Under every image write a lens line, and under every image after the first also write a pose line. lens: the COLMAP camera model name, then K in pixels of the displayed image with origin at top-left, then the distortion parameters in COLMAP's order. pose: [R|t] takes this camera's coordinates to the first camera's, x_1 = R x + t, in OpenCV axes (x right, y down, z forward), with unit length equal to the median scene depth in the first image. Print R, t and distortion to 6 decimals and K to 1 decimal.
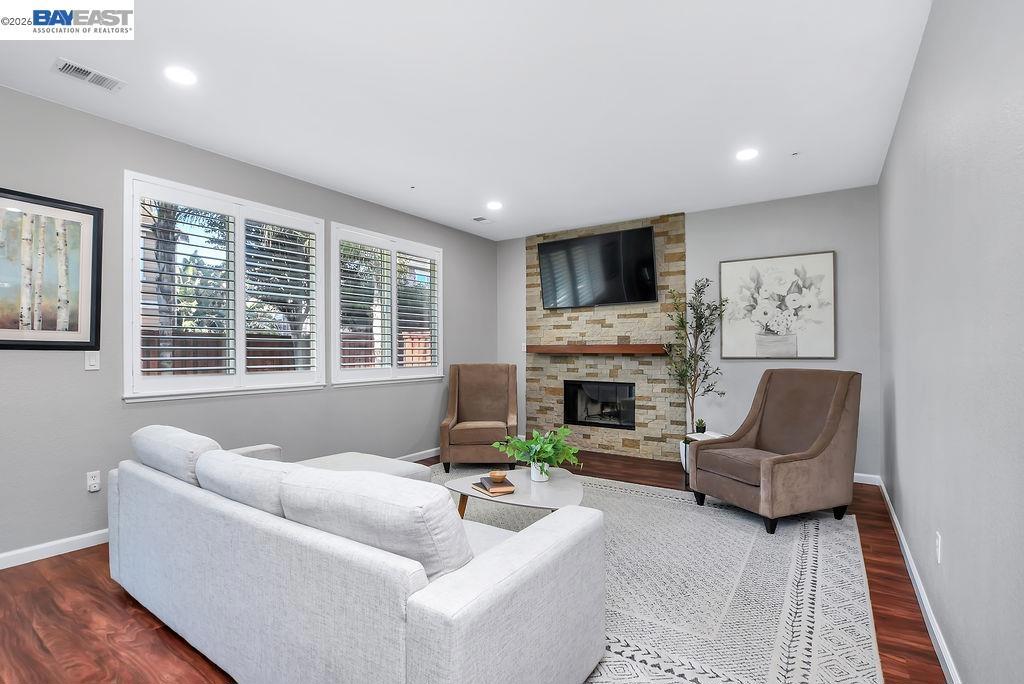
lens RADIAL K [[485.3, 0, 503.6], [0, 485.3, 344.4], [0, 0, 1]] dist [-0.025796, 0.000718]
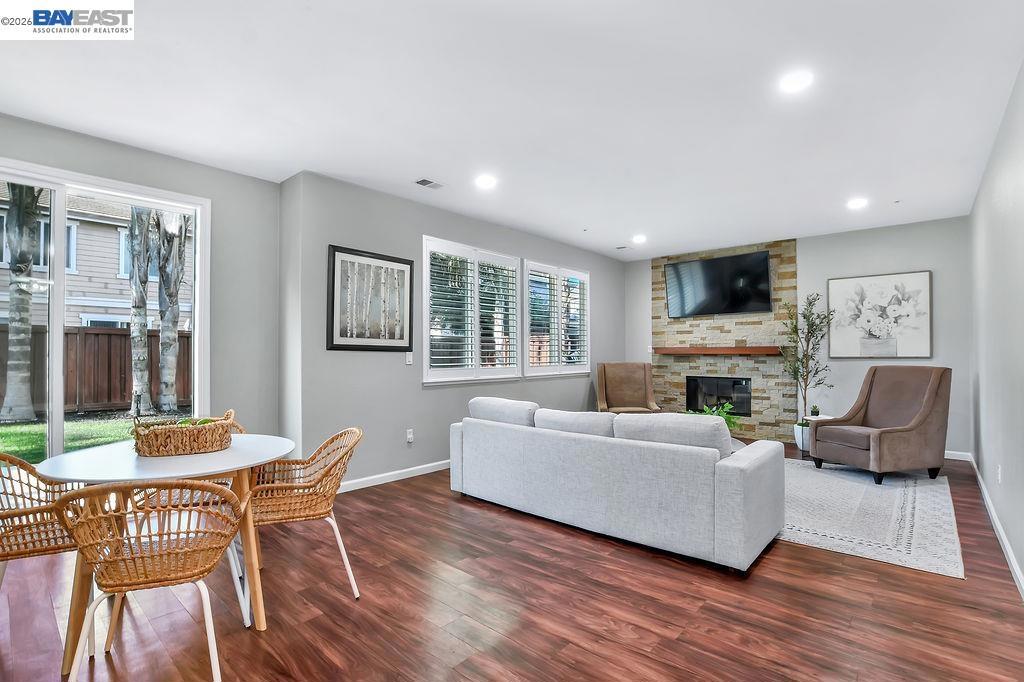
lens RADIAL K [[480.5, 0, 502.6], [0, 480.5, 349.5], [0, 0, 1]] dist [-0.020785, -0.001032]
pose [[0.990855, -0.002259, -0.134909, -0.230643], [0.003091, 0.999977, 0.005964, -0.002358], [0.134892, -0.006326, 0.990840, -0.343791]]
